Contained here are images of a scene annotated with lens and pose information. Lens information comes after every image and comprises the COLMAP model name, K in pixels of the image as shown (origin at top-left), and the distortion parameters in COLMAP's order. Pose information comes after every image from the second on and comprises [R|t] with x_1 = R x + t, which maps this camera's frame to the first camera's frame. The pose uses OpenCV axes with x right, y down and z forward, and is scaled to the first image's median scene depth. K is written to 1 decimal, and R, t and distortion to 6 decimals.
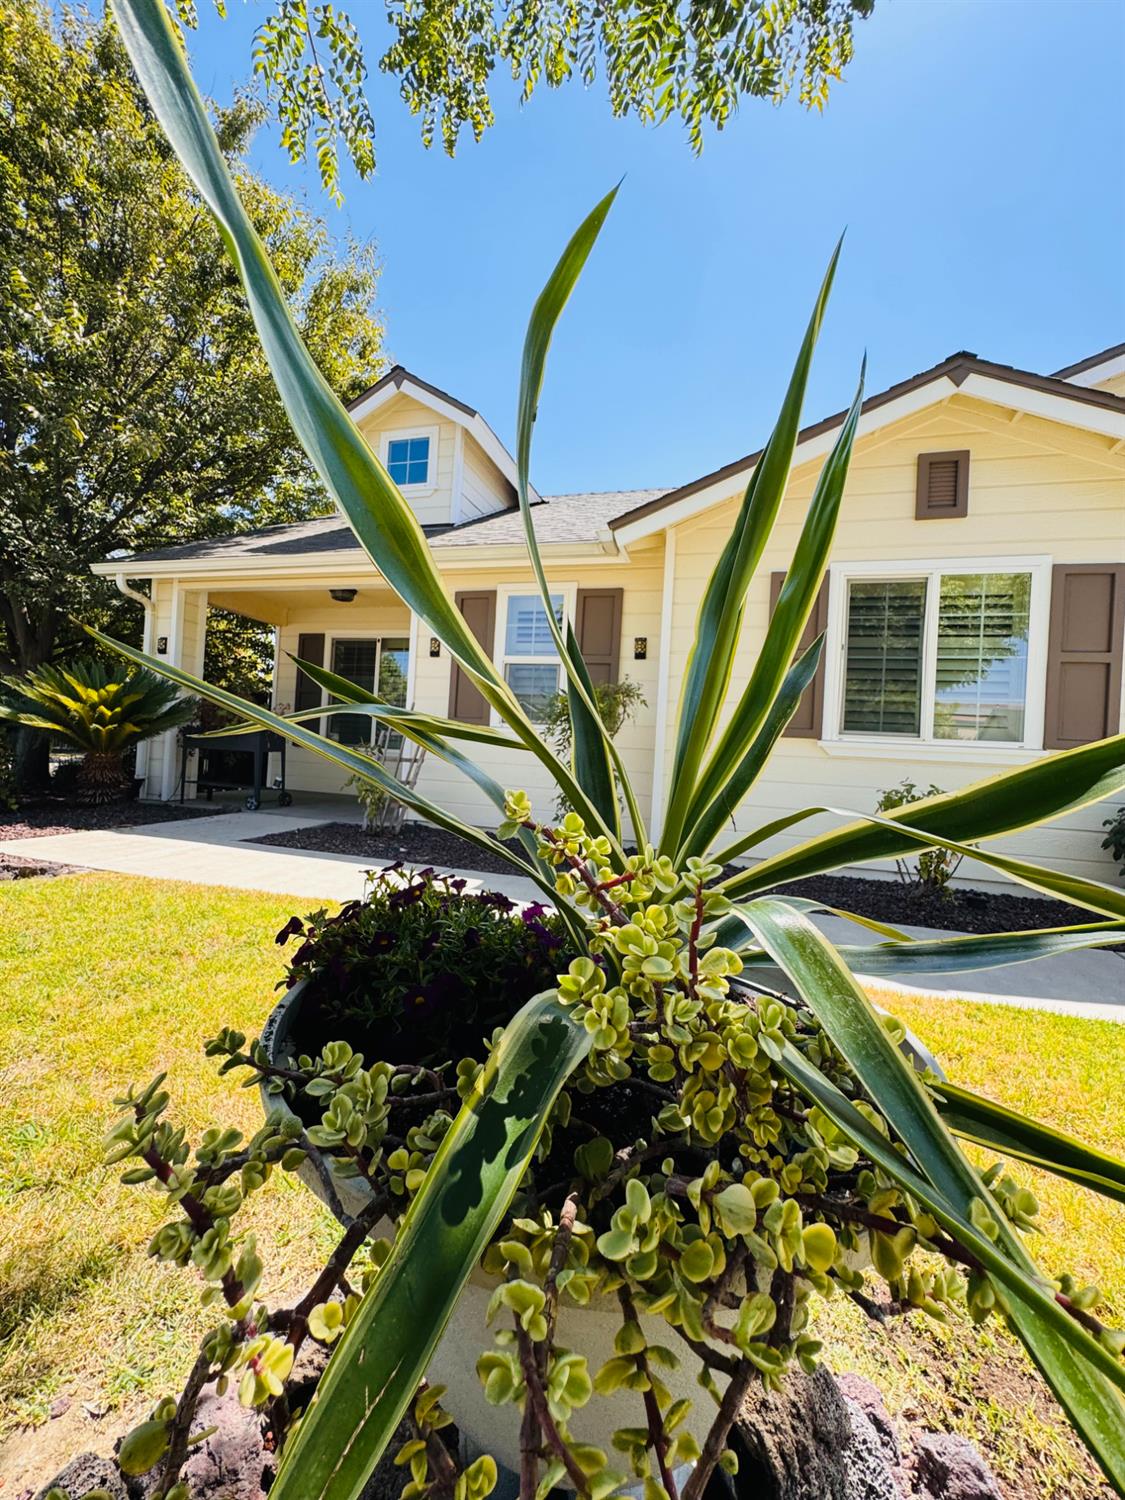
lens RADIAL K [[602.1, 0, 562.5], [0, 602.1, 750.0], [0, 0, 1]] dist [-0.002169, 0.000628]
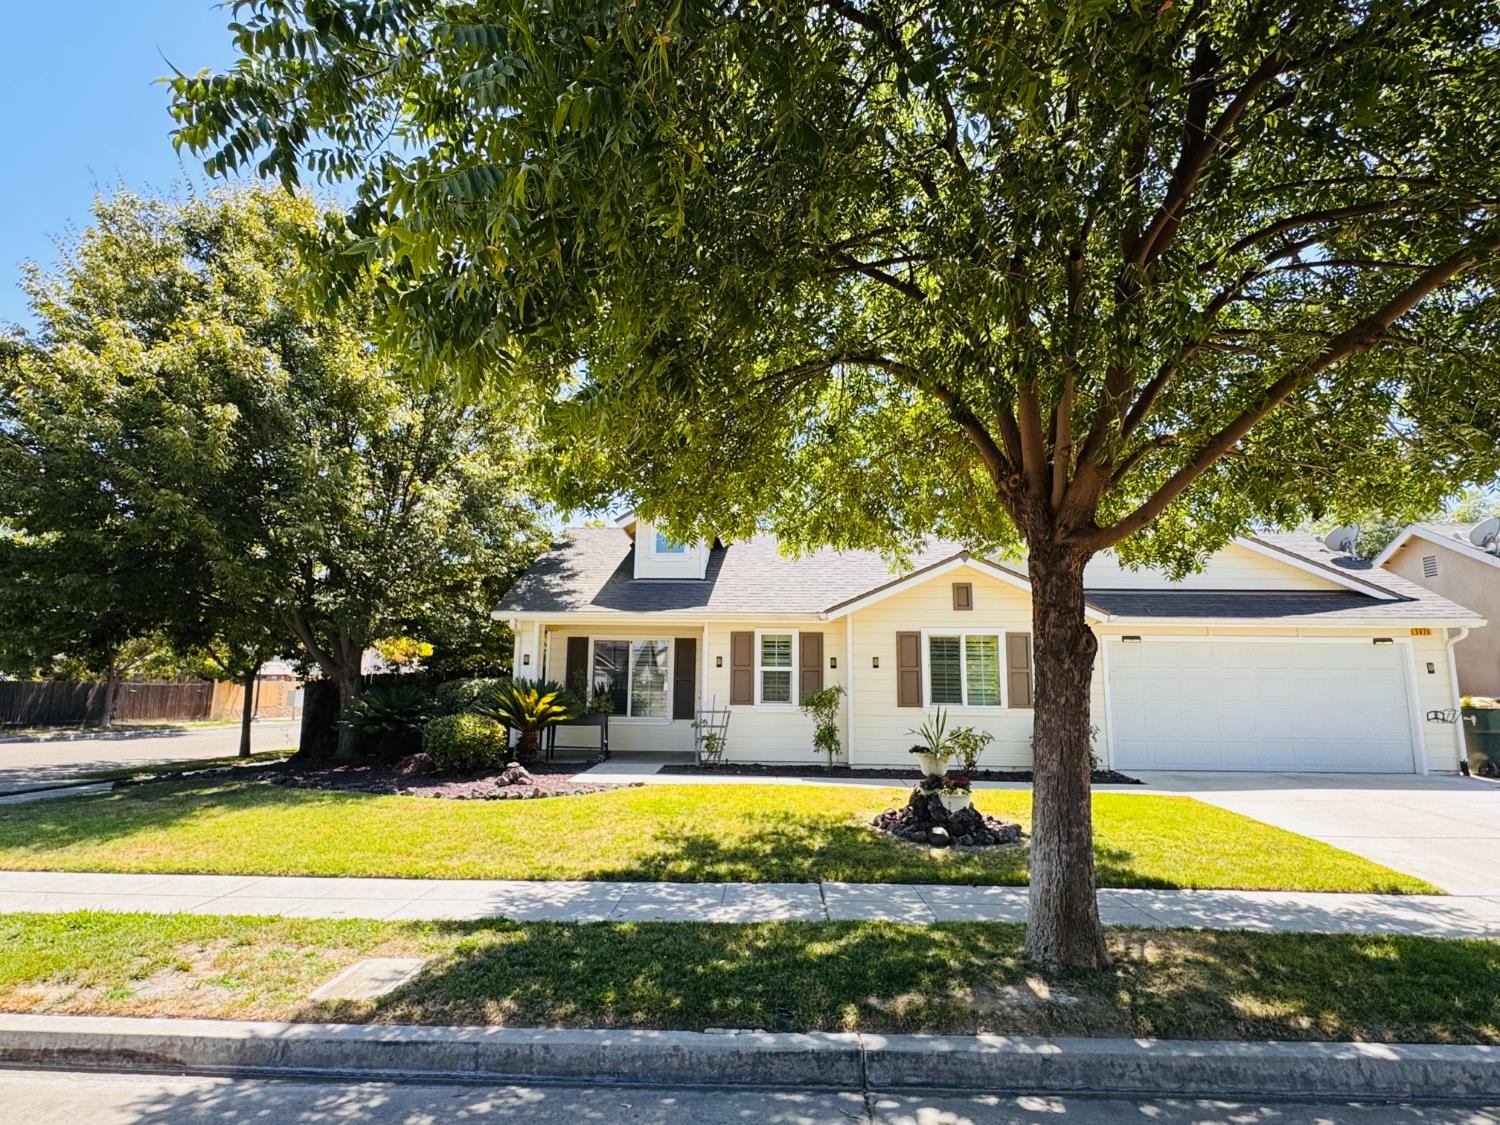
lens RADIAL K [[803.3, 0, 750.0], [0, 803.3, 562.5], [0, 0, 1]] dist [0.002656, -0.000006]
pose [[0.968427, -0.007227, 0.249191, -0.628347], [0.043159, 0.989347, -0.139033, -0.110399], [-0.245532, 0.145398, 0.958422, -1.201391]]
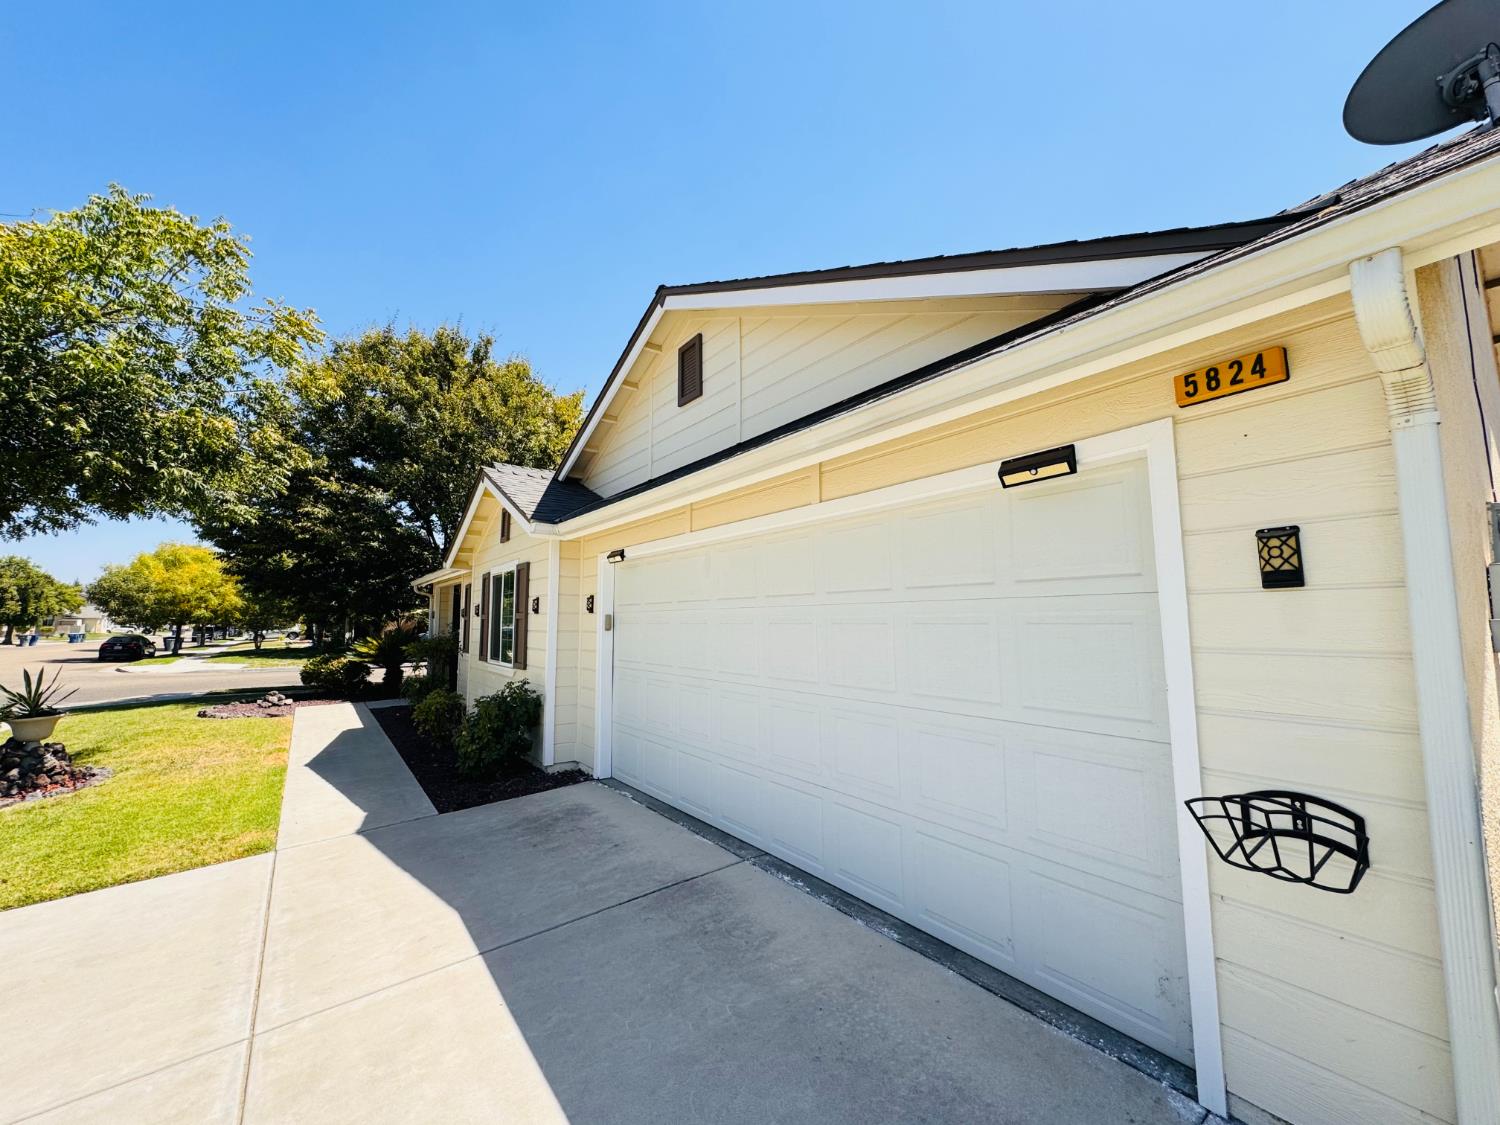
lens RADIAL K [[602.1, 0, 746.4], [0, 602.1, 559.8], [0, 0, 1]] dist [-0.002169, 0.000628]
pose [[0.784220, -0.123420, -0.608085, 1.528234], [0.056050, 0.990102, -0.128672, -0.031235], [0.617946, 0.066824, 0.783375, -0.001929]]
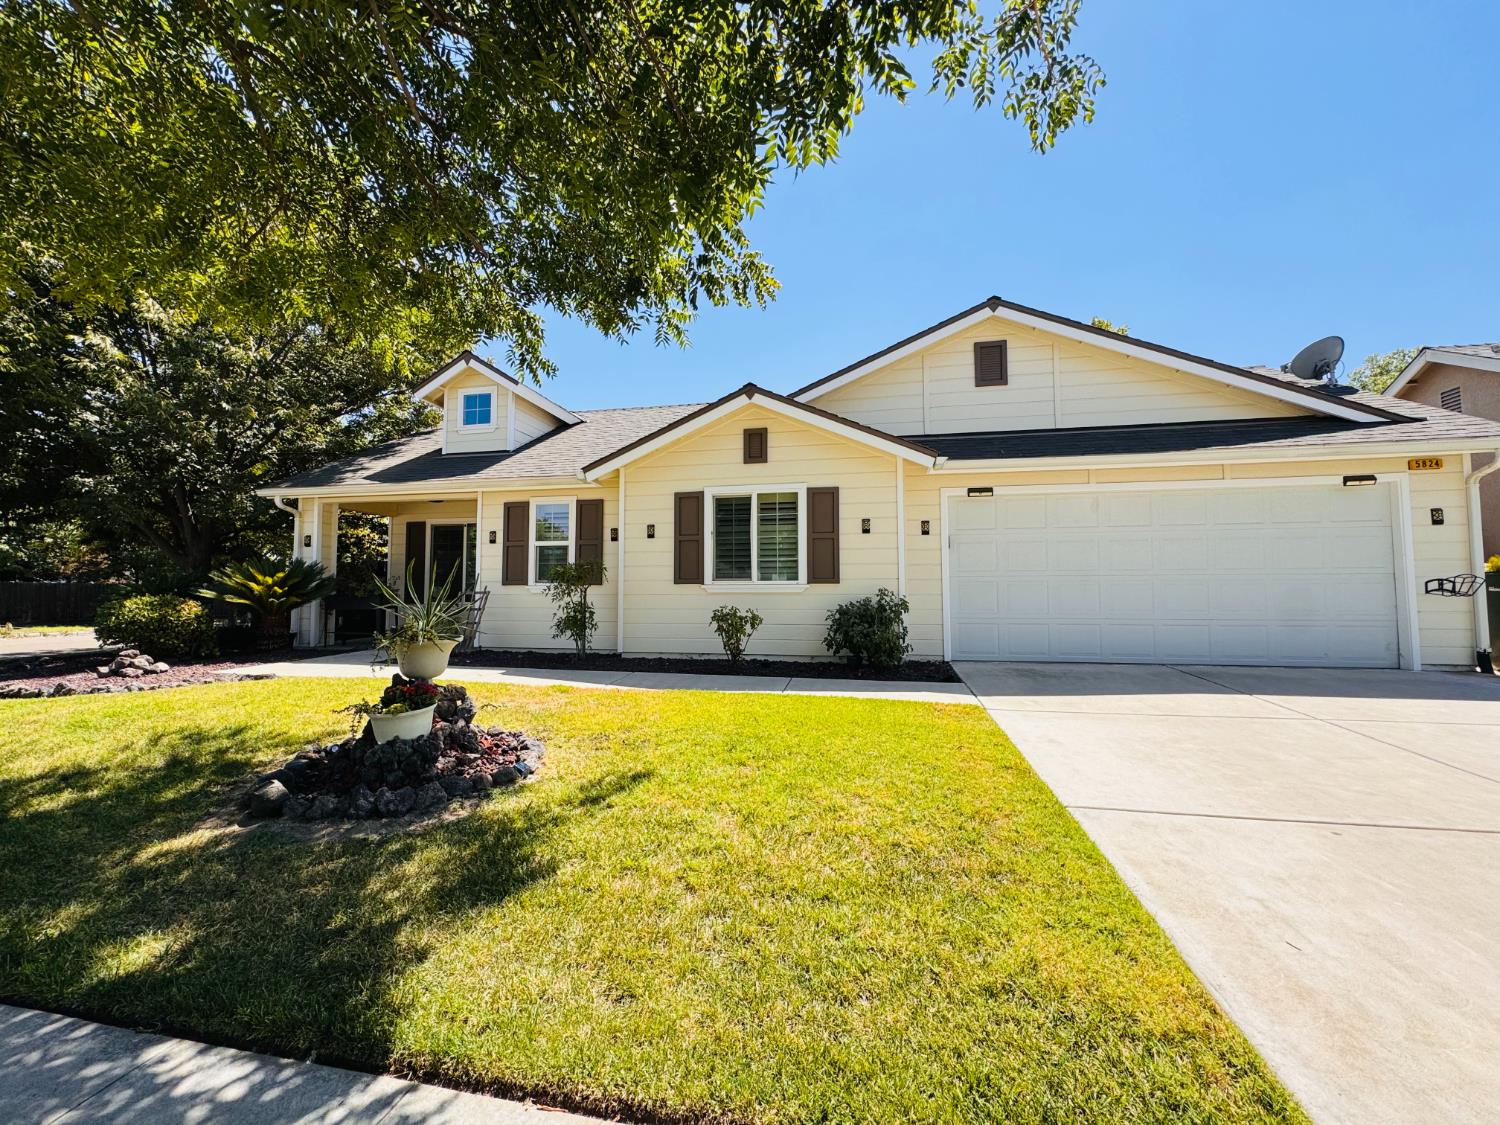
lens RADIAL K [[602.1, 0, 746.4], [0, 602.1, 559.8], [0, 0, 1]] dist [-0.002169, 0.000628]
pose [[0.994859, -0.053061, 0.086258, 0.274695], [0.057016, 0.997401, -0.044047, -0.002448], [-0.083697, 0.048739, 0.995299, -0.555999]]
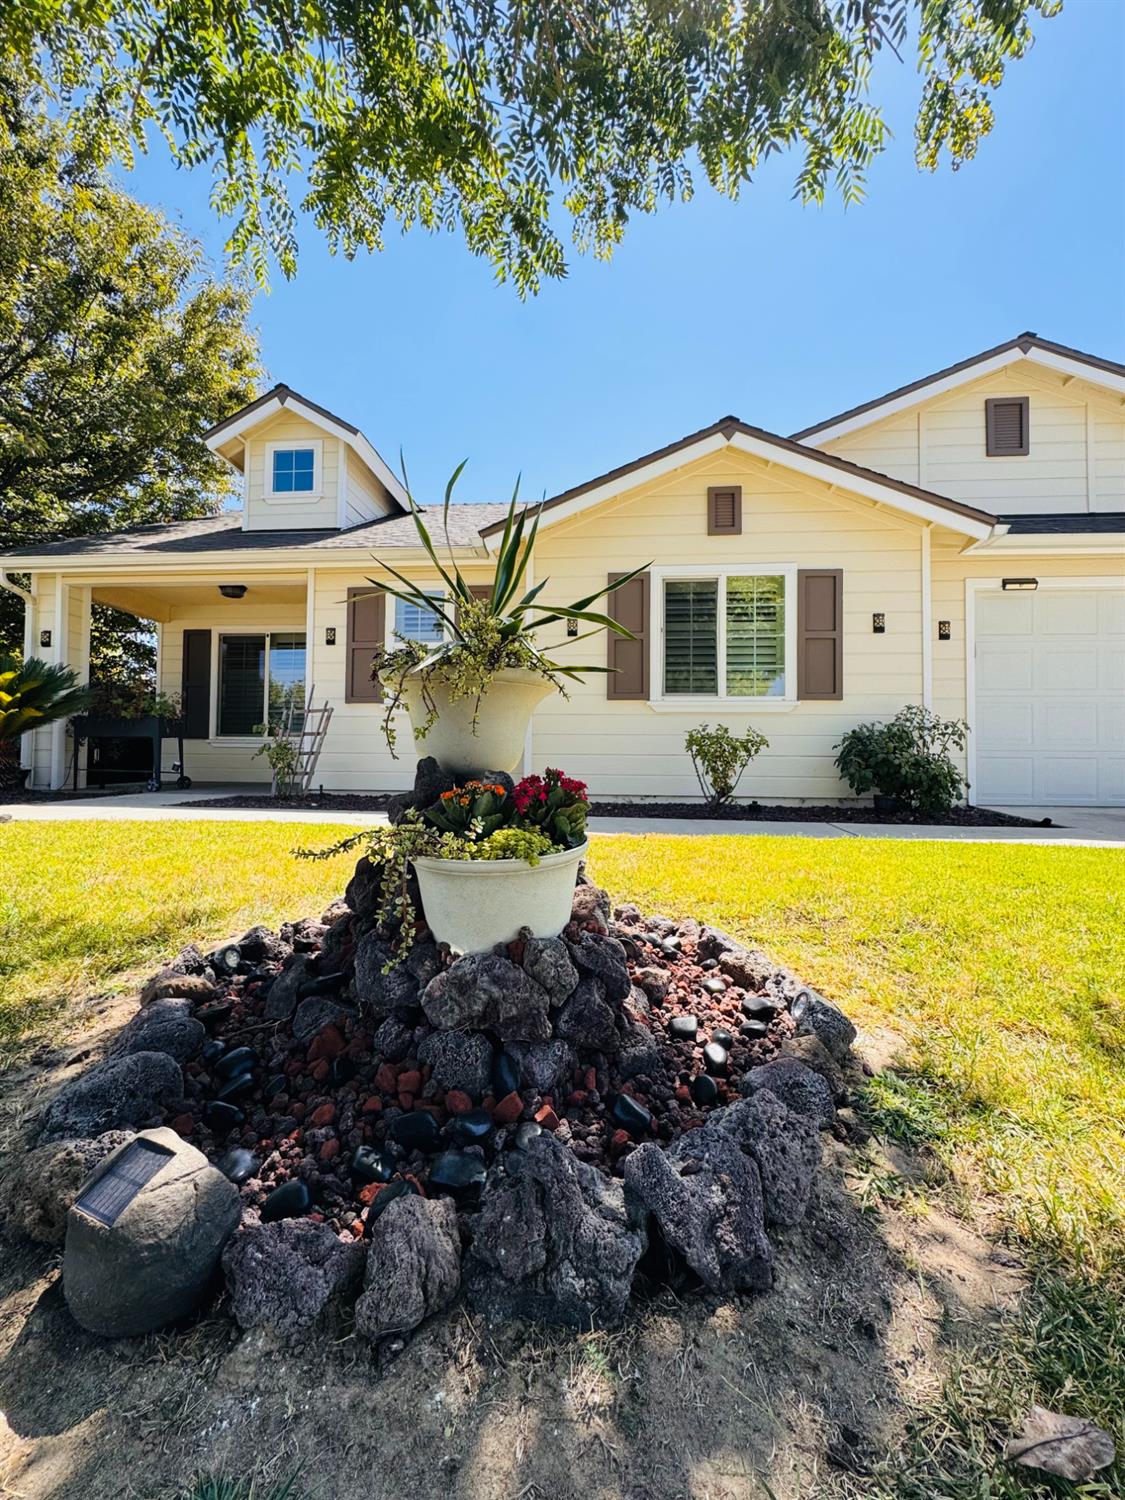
lens RADIAL K [[602.1, 0, 562.5], [0, 602.1, 750.0], [0, 0, 1]] dist [-0.002169, 0.000628]
pose [[0.980602, -0.041605, 0.191544, -0.007983], [0.043840, 0.999011, -0.007444, 0.062350], [-0.191044, 0.015697, 0.981456, -0.170087]]
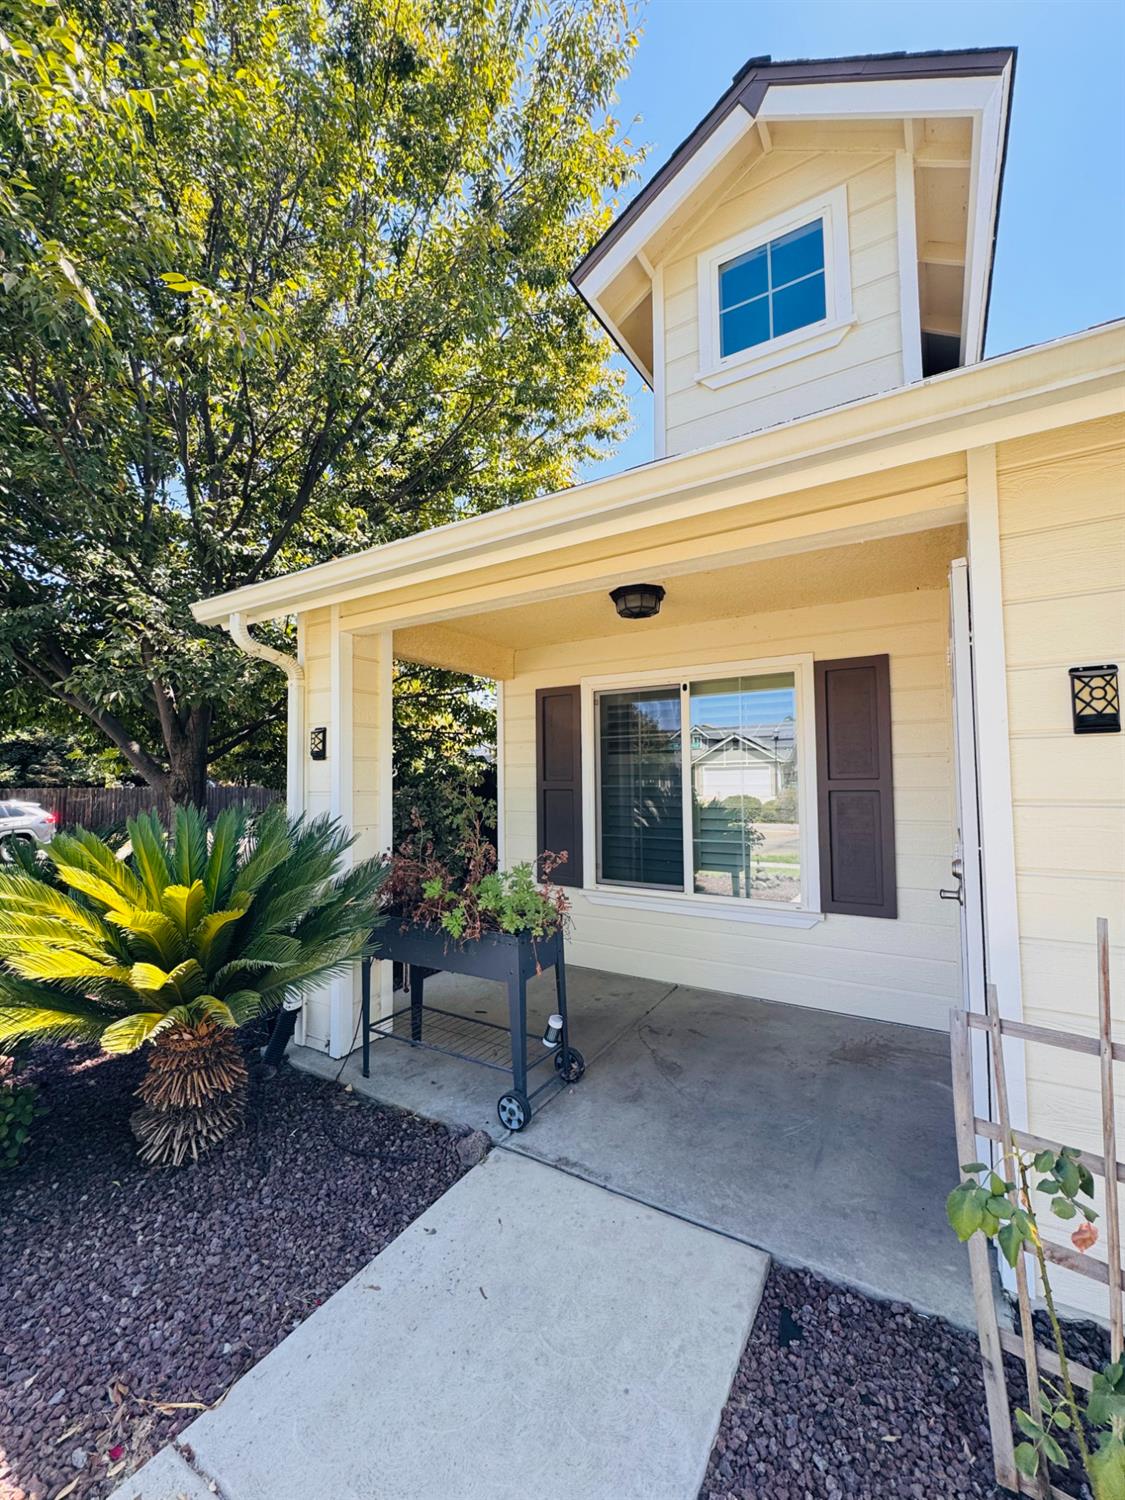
lens RADIAL K [[602.1, 0, 562.5], [0, 602.1, 750.0], [0, 0, 1]] dist [-0.002169, 0.000628]
pose [[0.960614, -0.079198, -0.266363, -0.332725], [0.066653, 0.996213, -0.055826, -0.127570], [0.269776, 0.035873, 0.962255, 0.568147]]
